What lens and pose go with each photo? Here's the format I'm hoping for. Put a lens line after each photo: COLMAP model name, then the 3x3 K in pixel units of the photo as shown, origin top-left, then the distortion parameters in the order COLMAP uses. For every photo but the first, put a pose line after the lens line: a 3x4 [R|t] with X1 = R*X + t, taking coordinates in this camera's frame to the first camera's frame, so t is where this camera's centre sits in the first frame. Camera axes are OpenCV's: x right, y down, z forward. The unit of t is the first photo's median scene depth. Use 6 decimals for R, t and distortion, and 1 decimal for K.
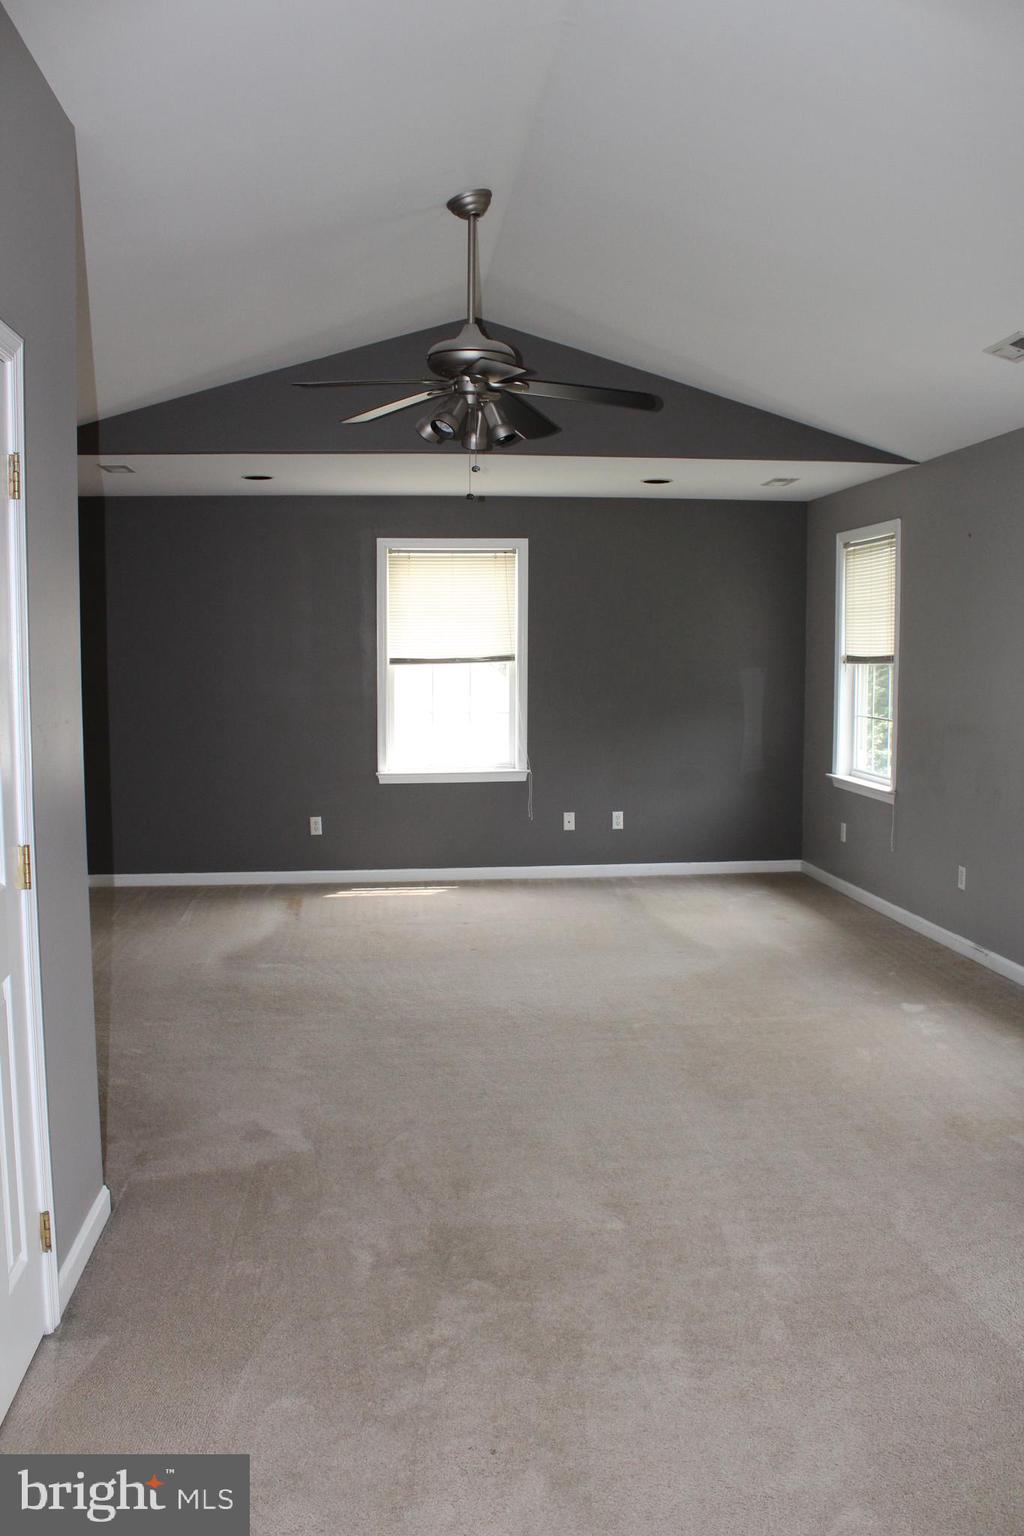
lens RADIAL K [[1297.2, 0, 512.0], [0, 1297.2, 768.0], [0, 0, 1]] dist [-0.092437, 0.018917]
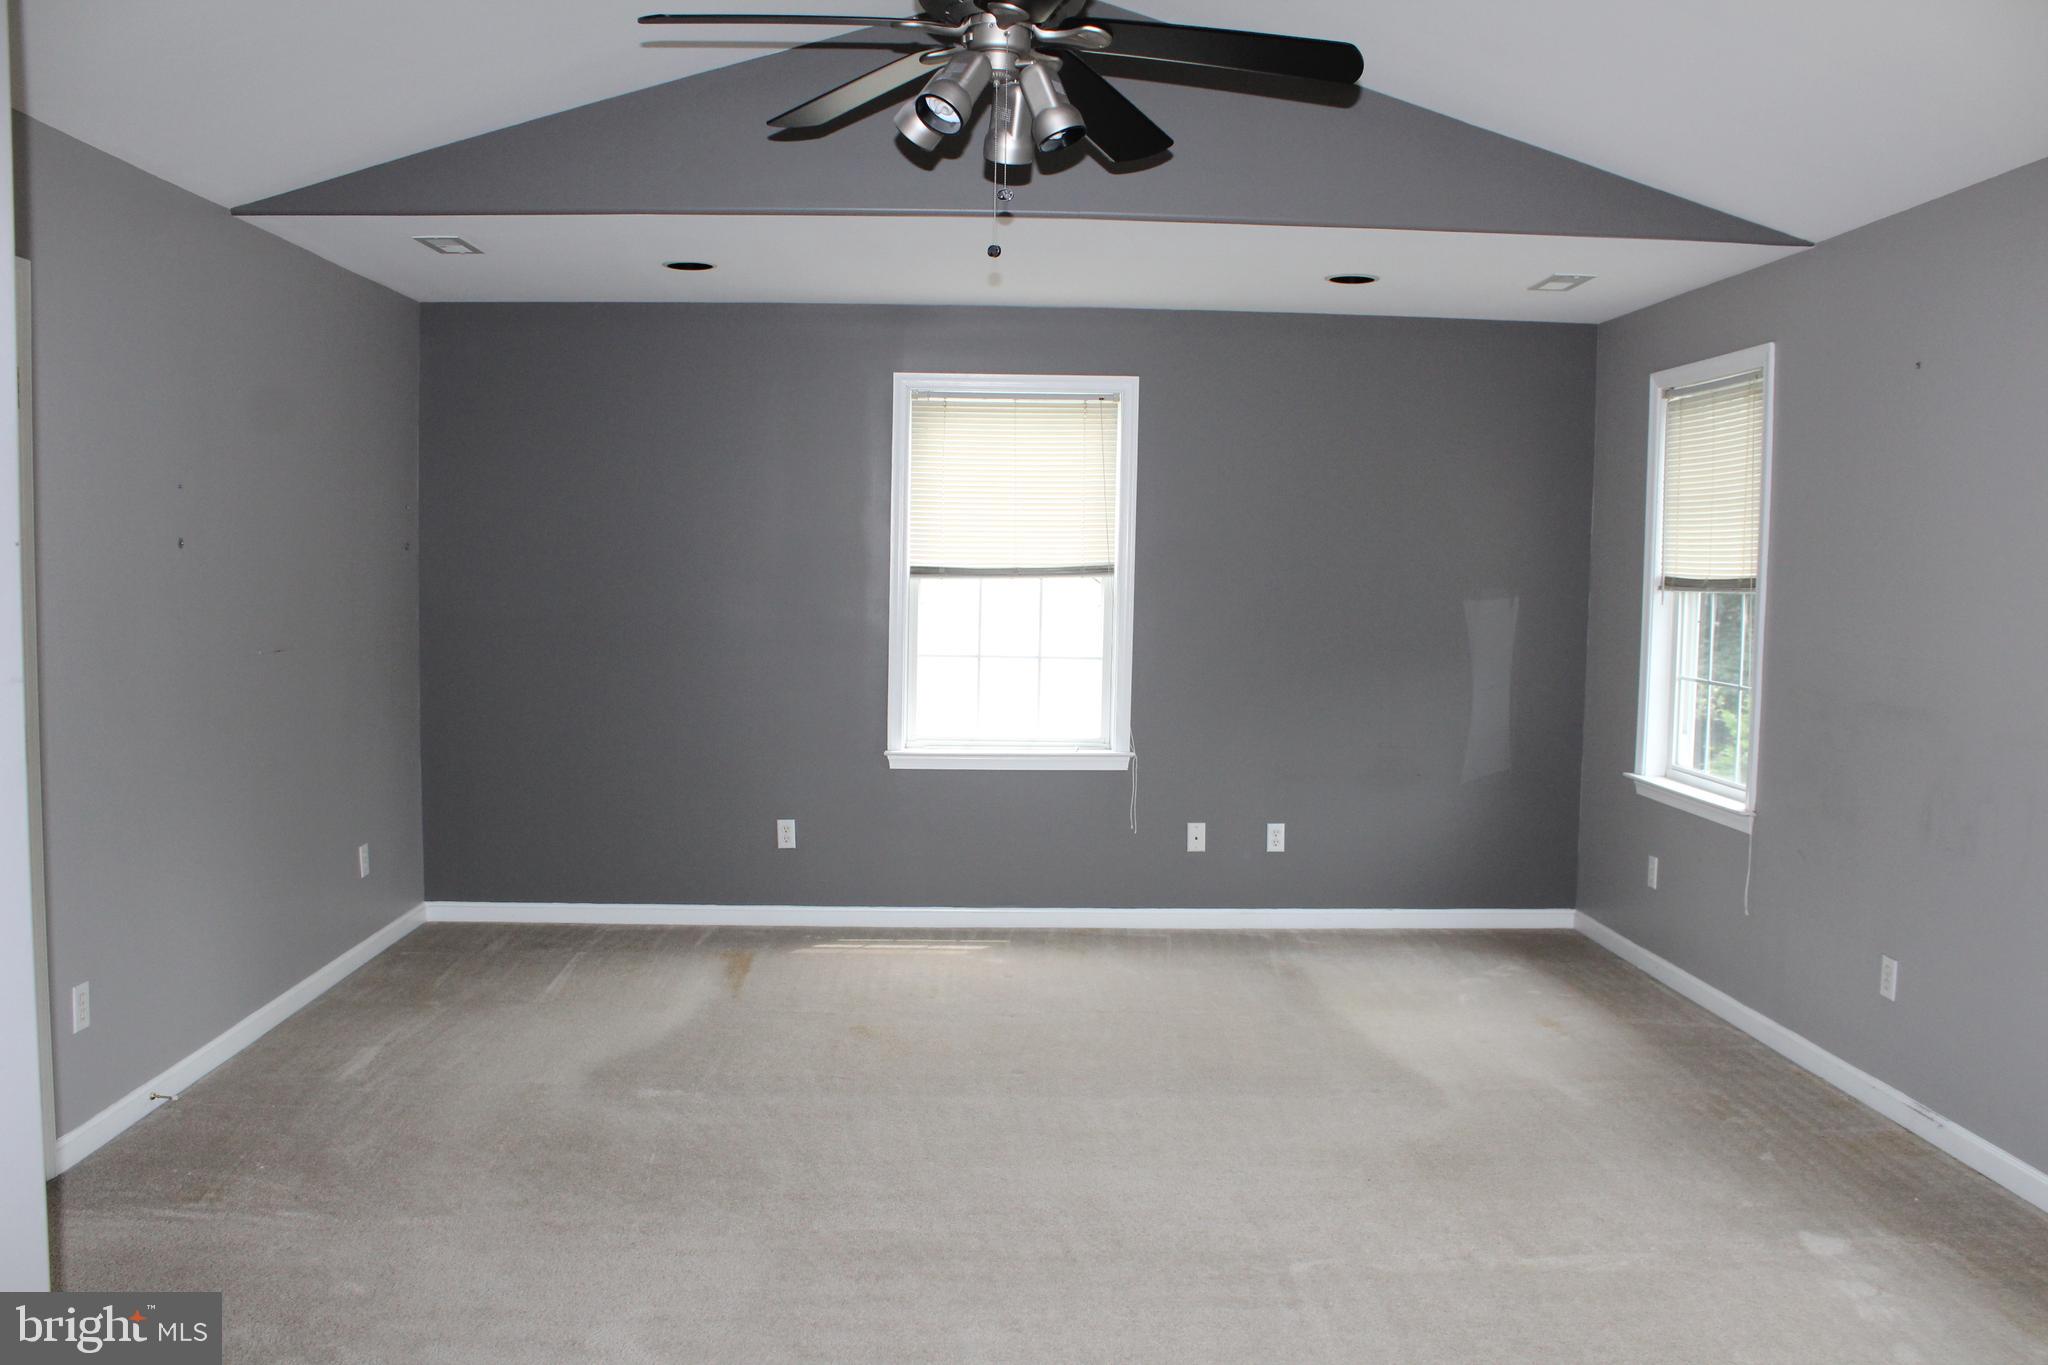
lens RADIAL K [[1729.7, 0, 1024.0], [0, 1729.7, 682.5], [0, 0, 1]] dist [-0.092437, 0.018917]
pose [[0.997496, 0.023063, -0.066850, 0.017357], [-0.024453, 0.999500, -0.020053, -0.015472], [0.066354, 0.021637, 0.997562, 0.194992]]
